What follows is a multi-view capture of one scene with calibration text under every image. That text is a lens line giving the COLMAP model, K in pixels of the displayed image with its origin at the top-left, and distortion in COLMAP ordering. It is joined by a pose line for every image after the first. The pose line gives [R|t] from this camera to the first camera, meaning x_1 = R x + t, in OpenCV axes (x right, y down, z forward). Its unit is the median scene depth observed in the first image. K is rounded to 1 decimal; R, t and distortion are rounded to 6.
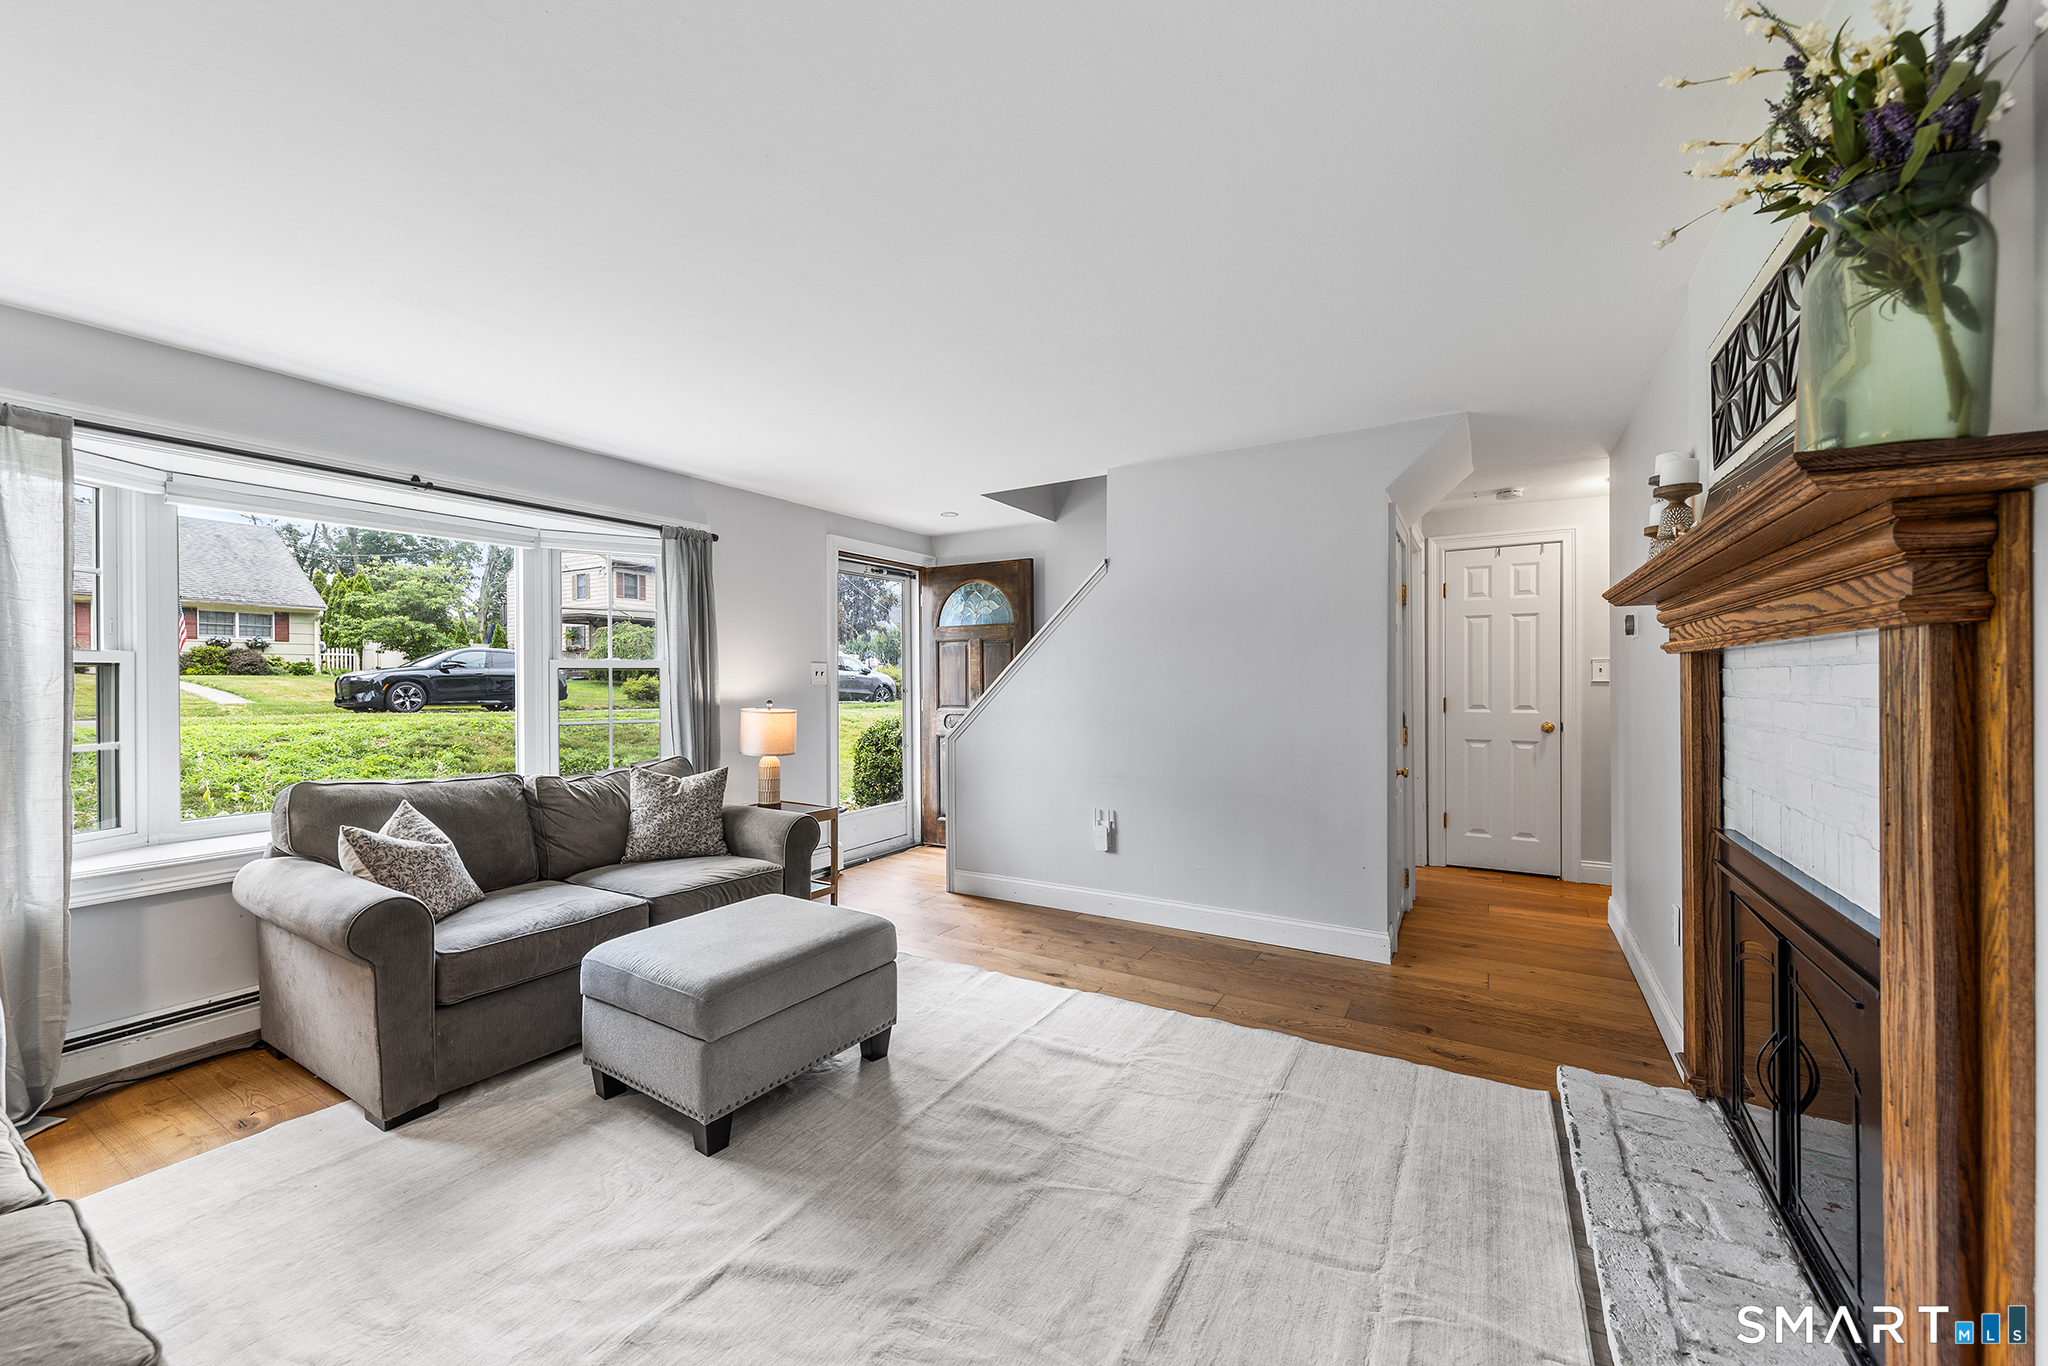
lens RADIAL K [[800.5, 0, 1012.3], [0, 800.5, 680.2], [0, 0, 1]] dist [0.003160, -0.000228]
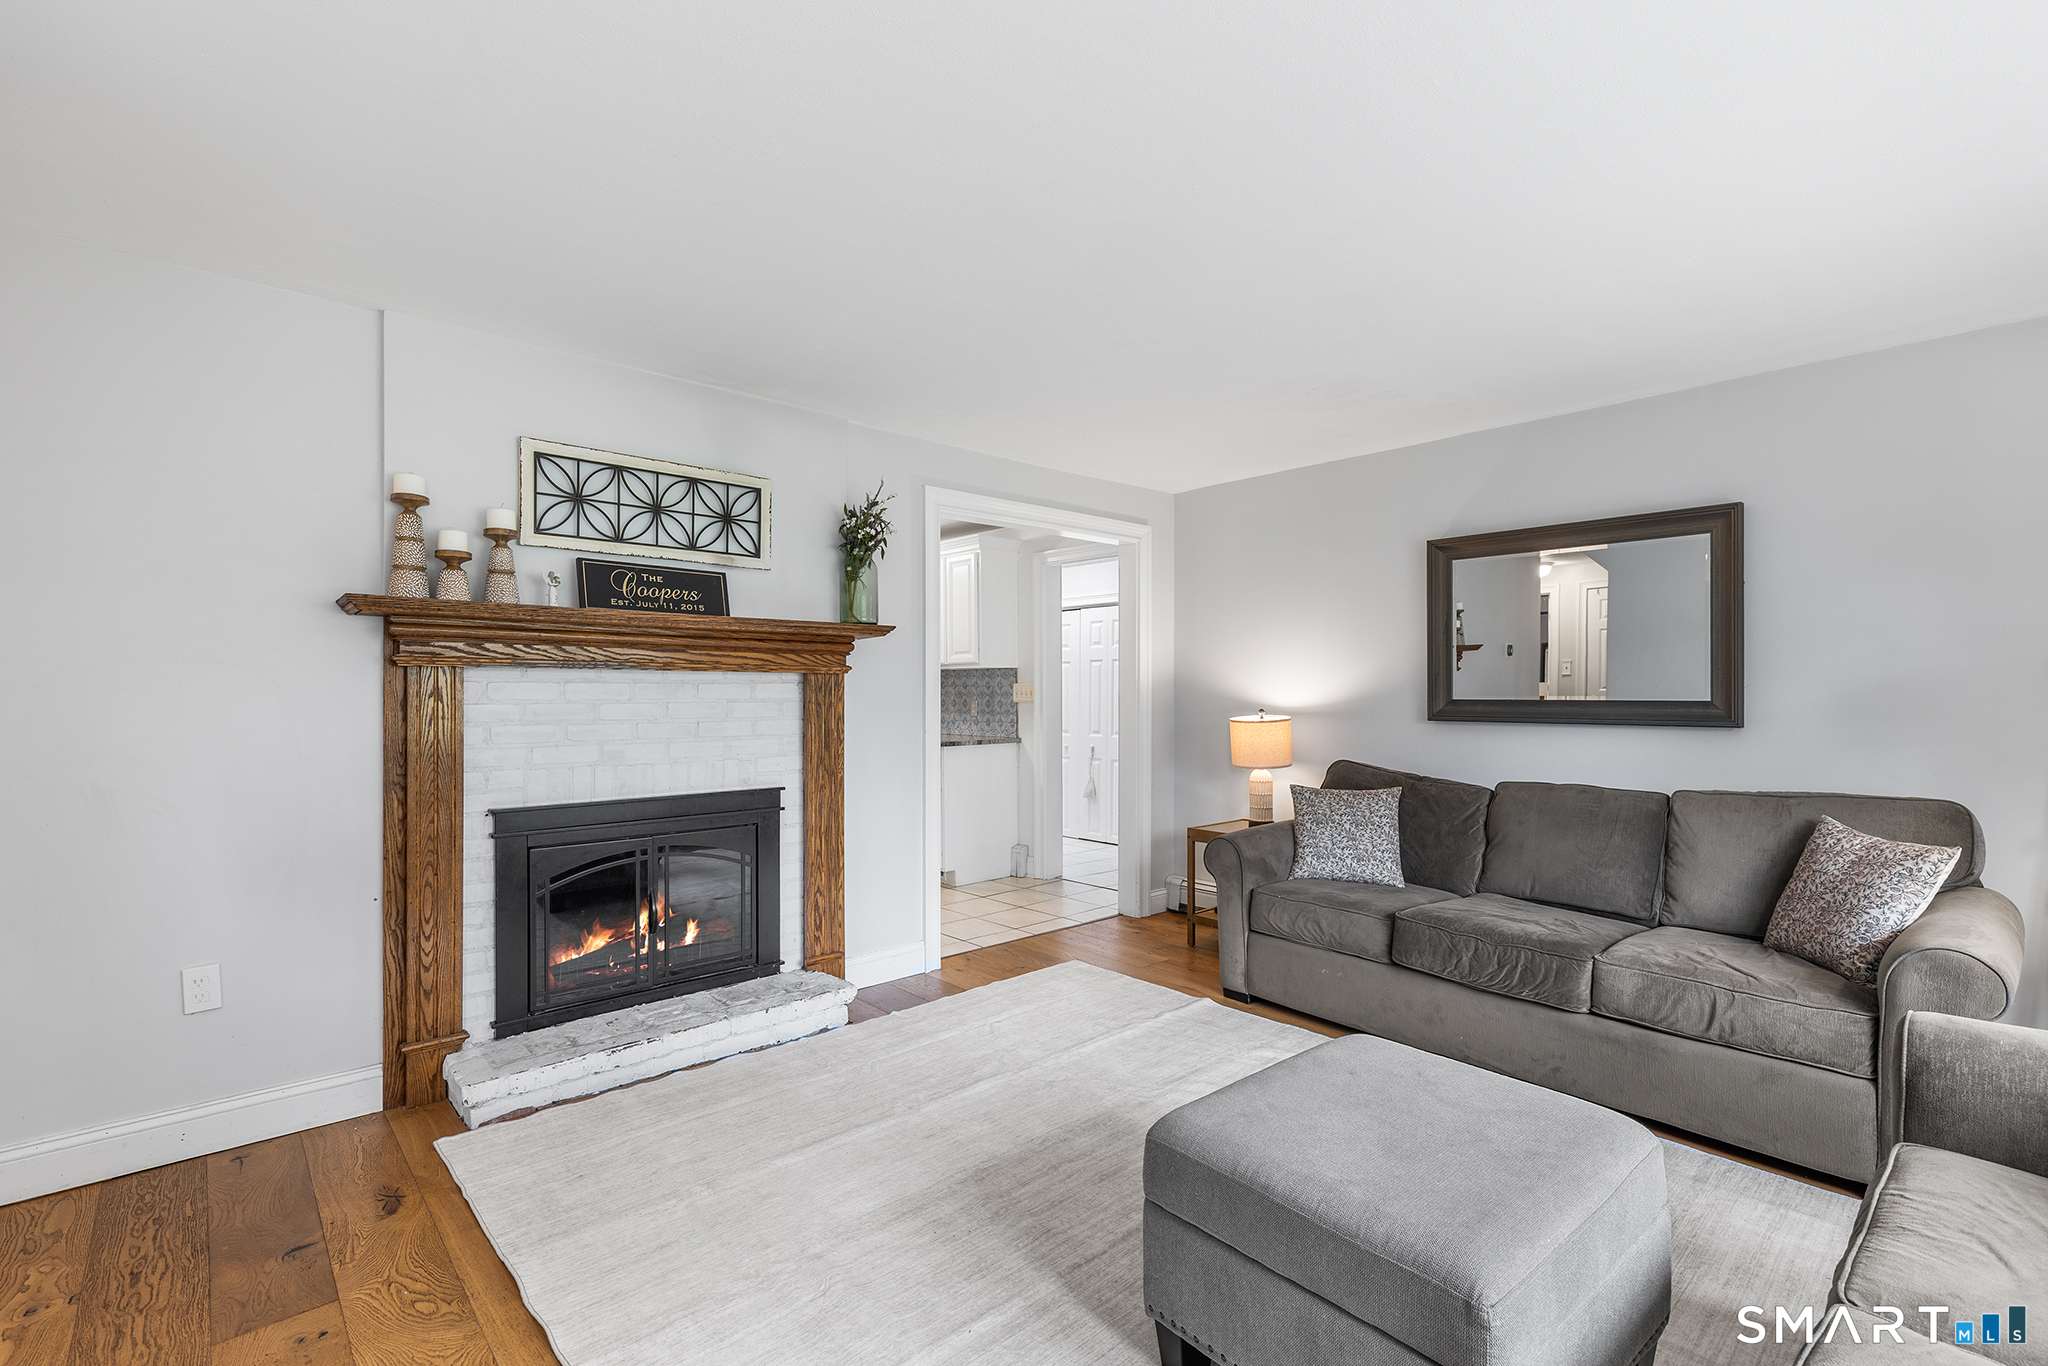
lens RADIAL K [[930.1, 0, 1033.0], [0, 930.1, 688.9], [0, 0, 1]] dist [0.015252, 0.000486]
pose [[-0.949800, -0.000937, 0.312856, -0.326668], [-0.000677, 0.999999, 0.000941, 0.004624], [-0.312857, 0.000682, -0.949800, 1.870836]]
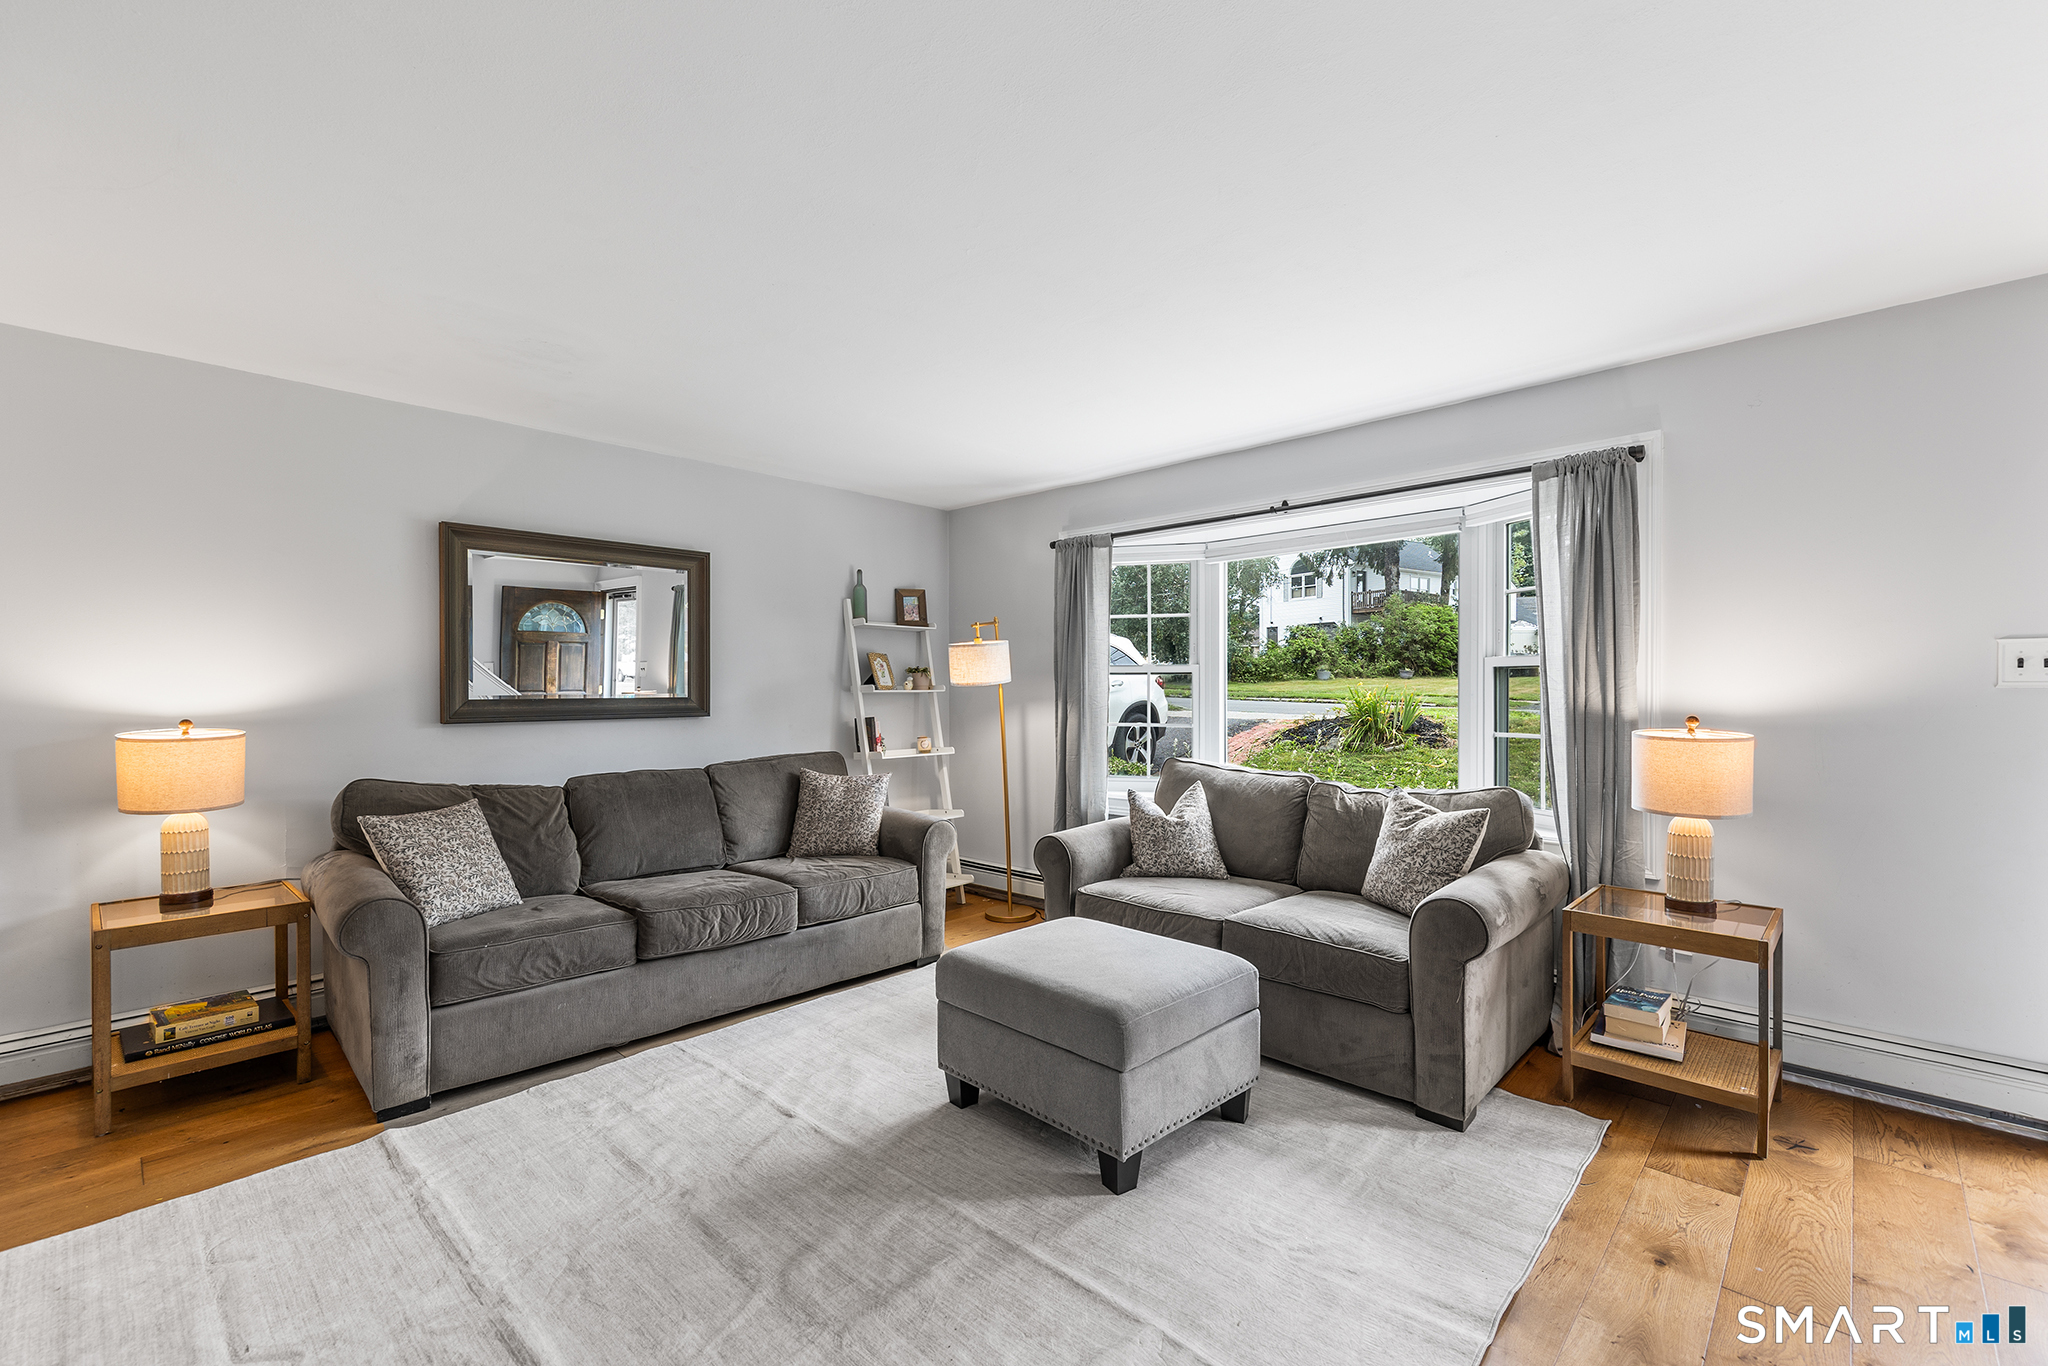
lens RADIAL K [[881.8, 0, 1023.4], [0, 881.8, 690.8], [0, 0, 1]] dist [0.003174, 0.000052]
pose [[-0.229388, 0.002478, -0.973332, 0.730893], [0.002443, 0.999995, 0.001971, 0.009278], [0.973332, -0.001926, -0.229393, 1.253556]]
